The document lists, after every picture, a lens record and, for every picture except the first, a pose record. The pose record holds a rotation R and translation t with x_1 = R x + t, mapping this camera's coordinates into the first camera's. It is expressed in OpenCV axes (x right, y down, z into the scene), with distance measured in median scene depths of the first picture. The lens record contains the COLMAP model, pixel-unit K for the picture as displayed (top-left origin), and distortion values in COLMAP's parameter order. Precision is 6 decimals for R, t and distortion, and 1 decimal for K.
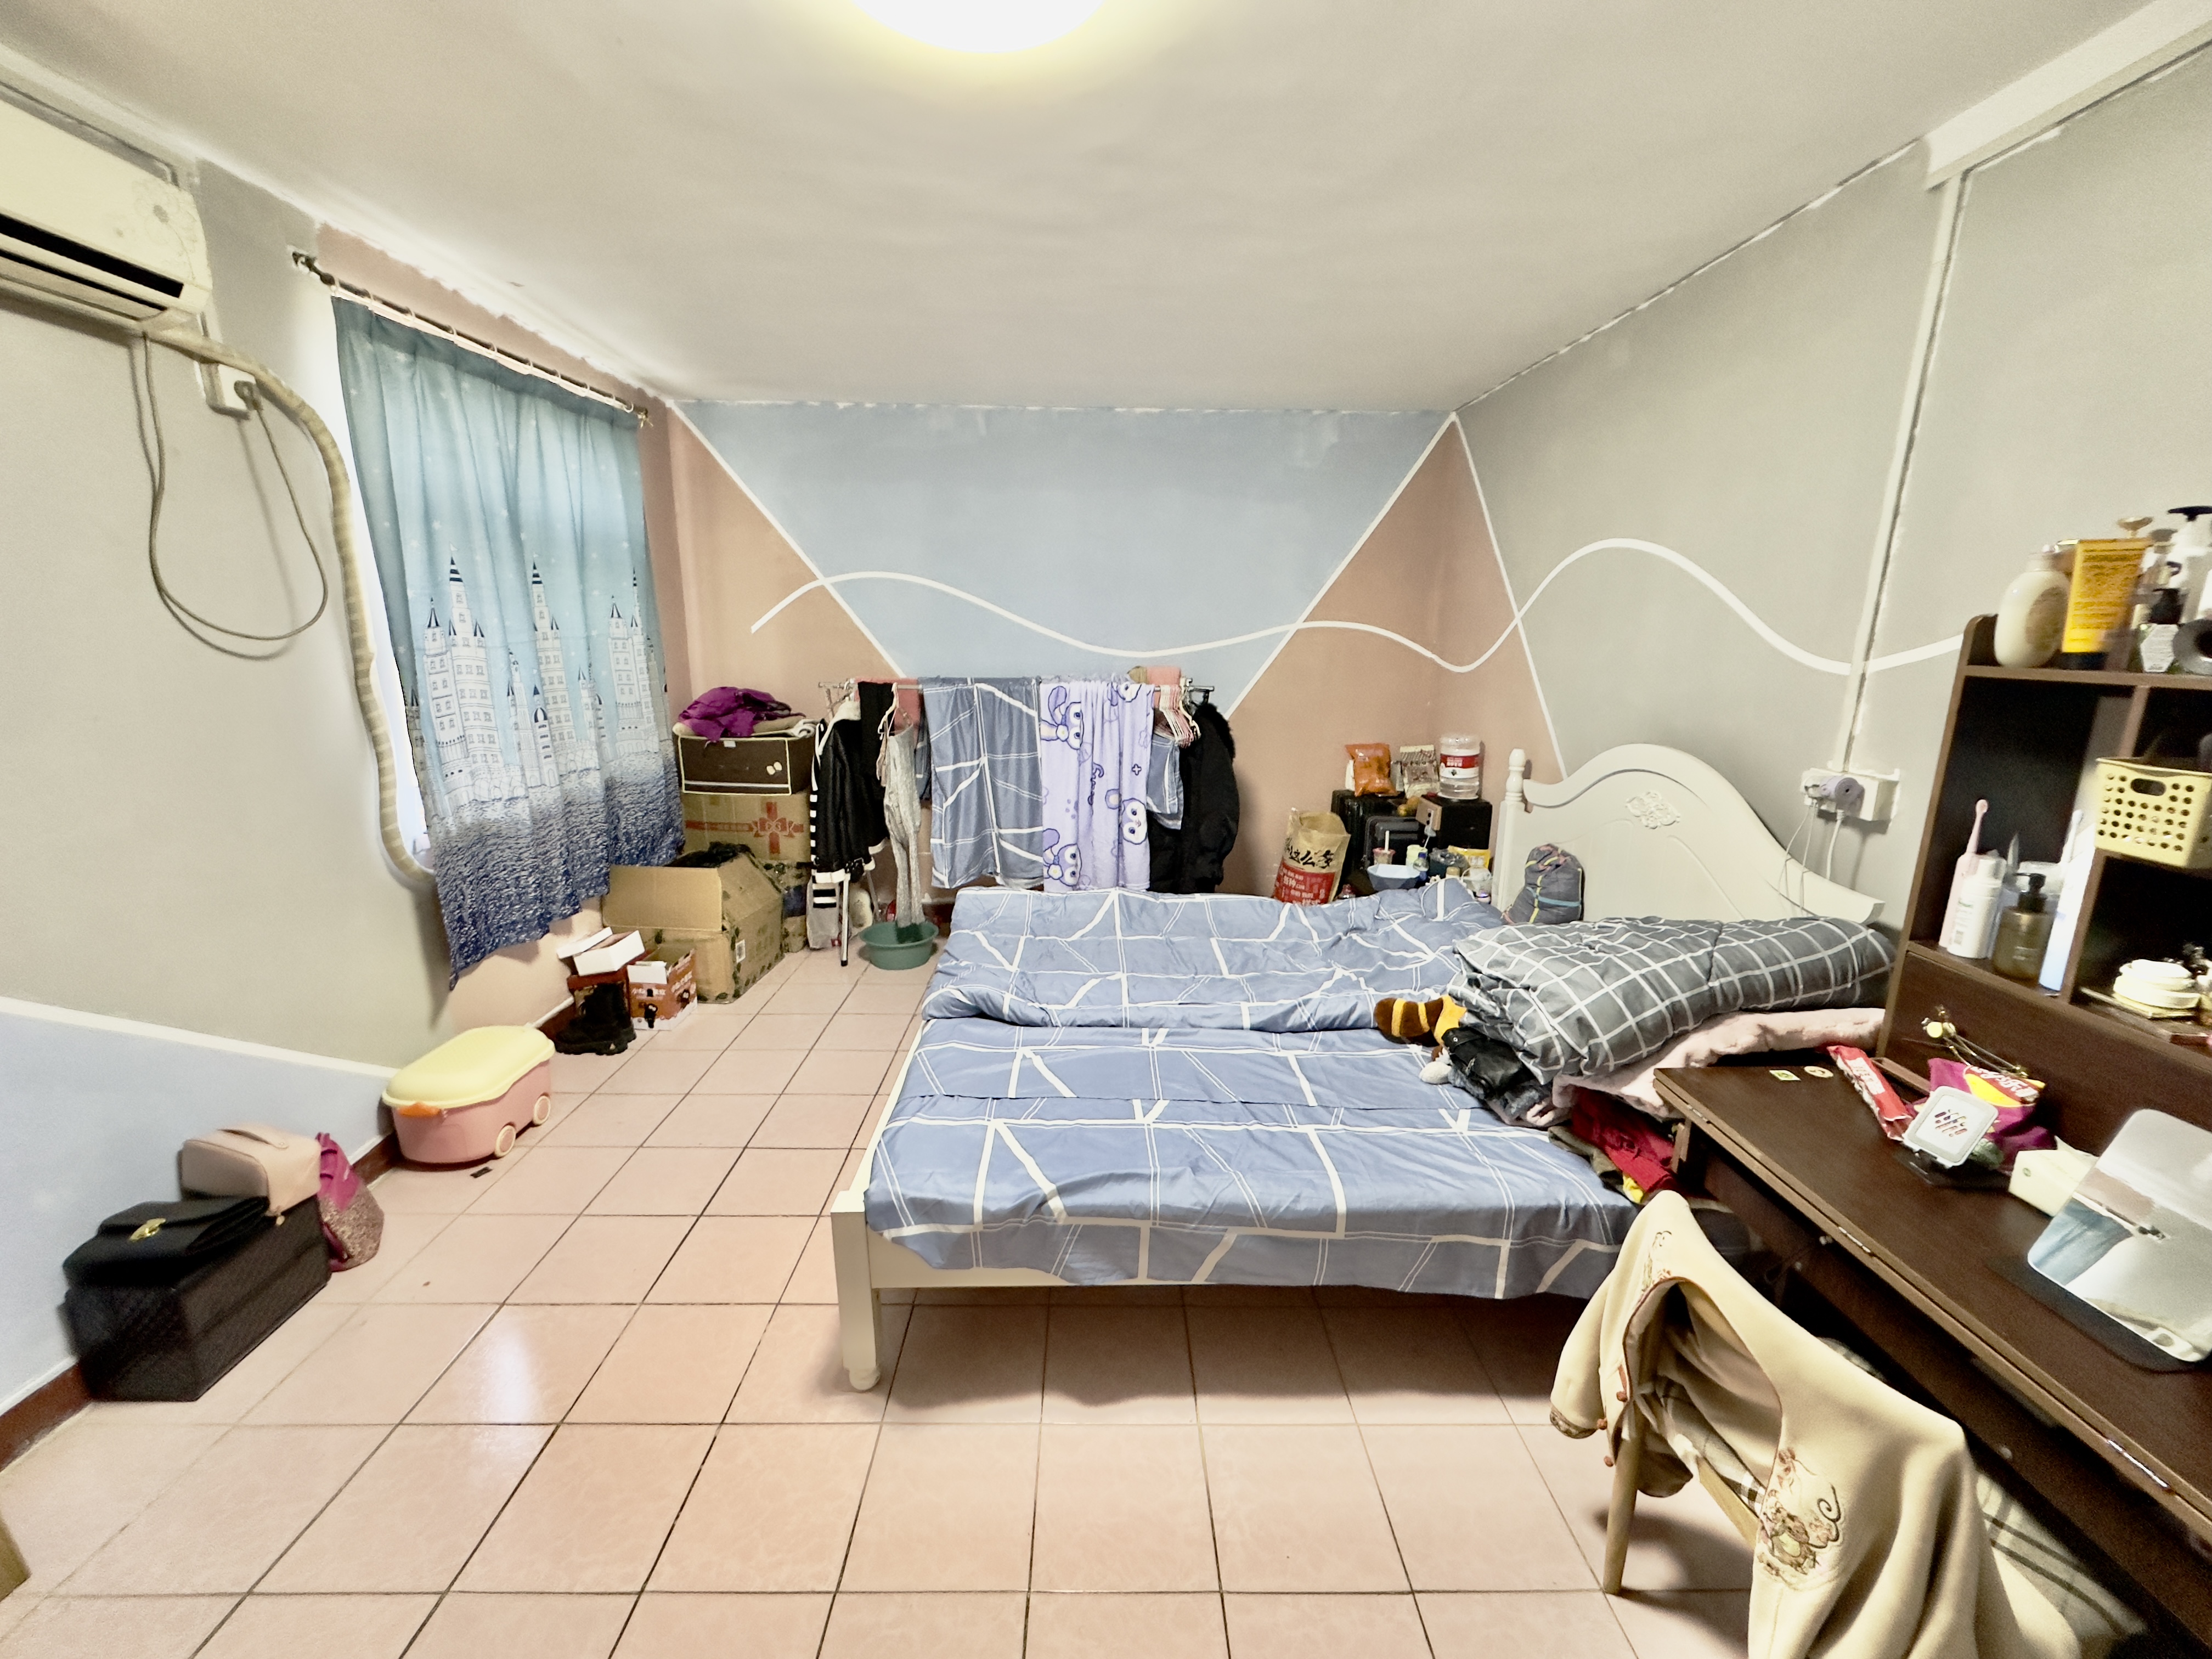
lens RADIAL K [[882.7, 0, 1106.0], [0, 882.7, 829.5], [0, 0, 1]] dist [-0.003463, 0.000376]
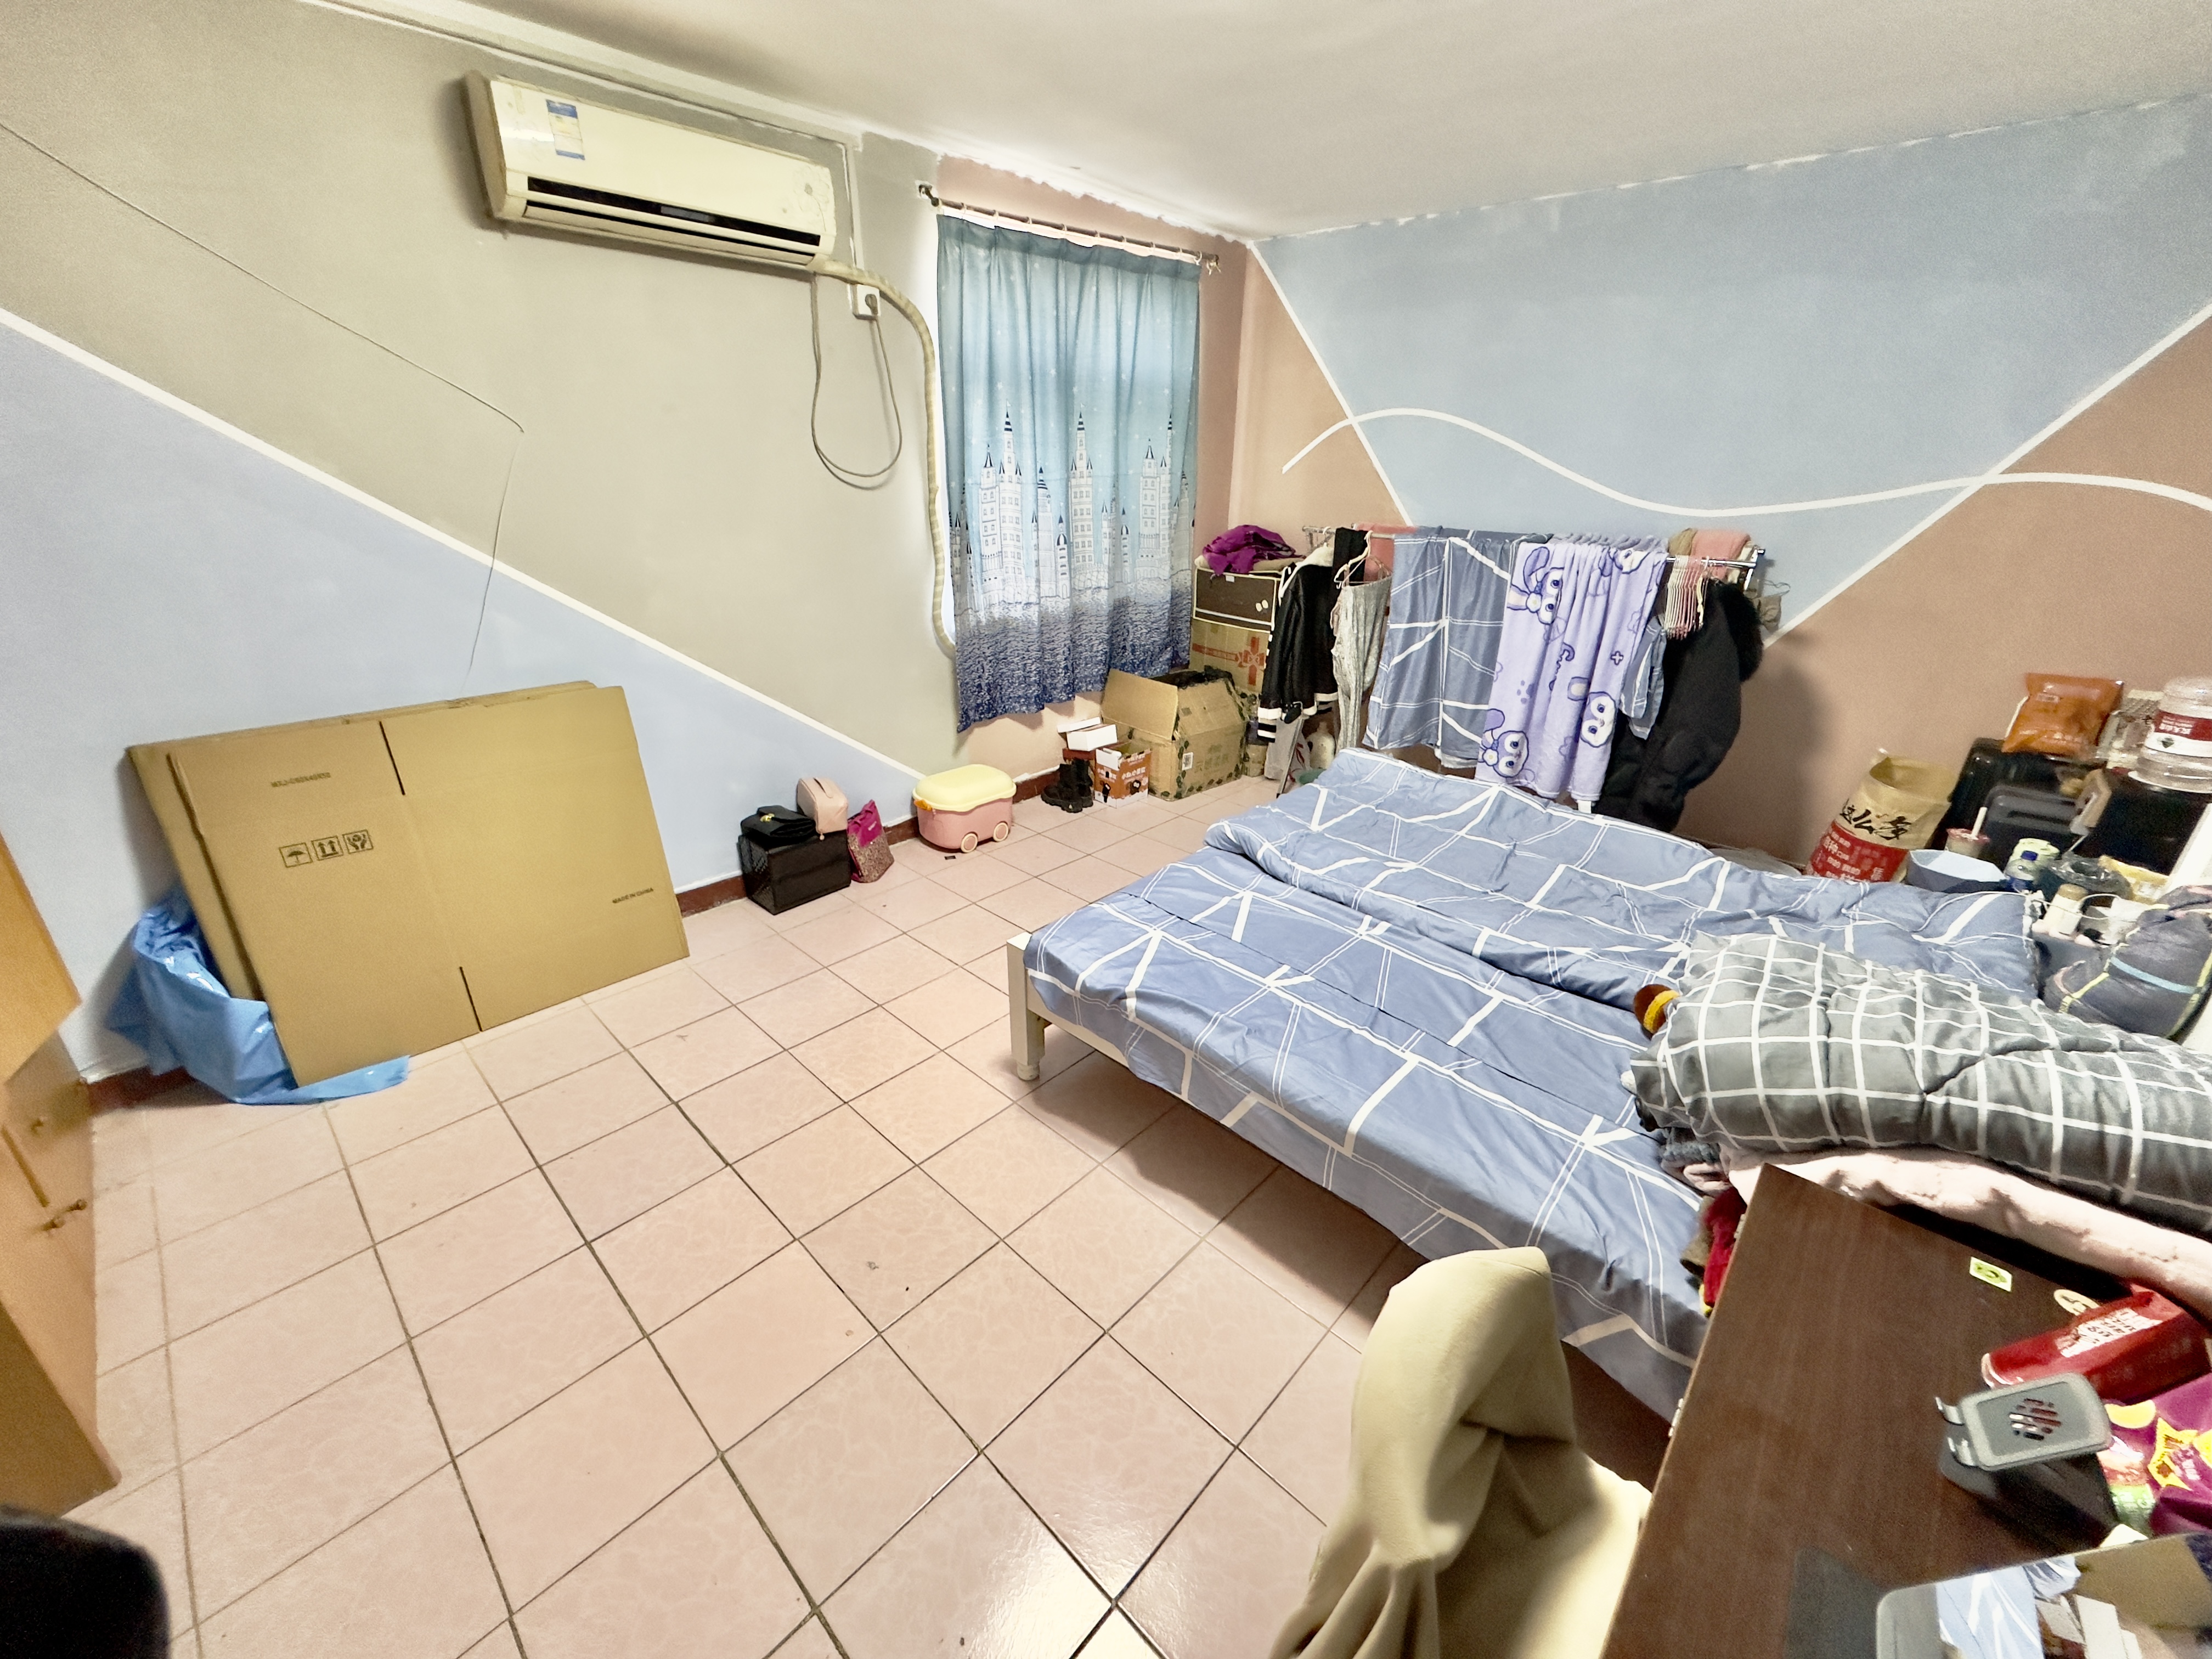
lens RADIAL K [[886.6, 0, 1106.0], [0, 886.6, 829.5], [0, 0, 1]] dist [-0.001282, 0.000299]
pose [[0.718739, 0.277137, -0.637659, 0.323577], [-0.164599, 0.958878, 0.231216, -0.032896], [0.675516, -0.061226, 0.734799, 0.069543]]
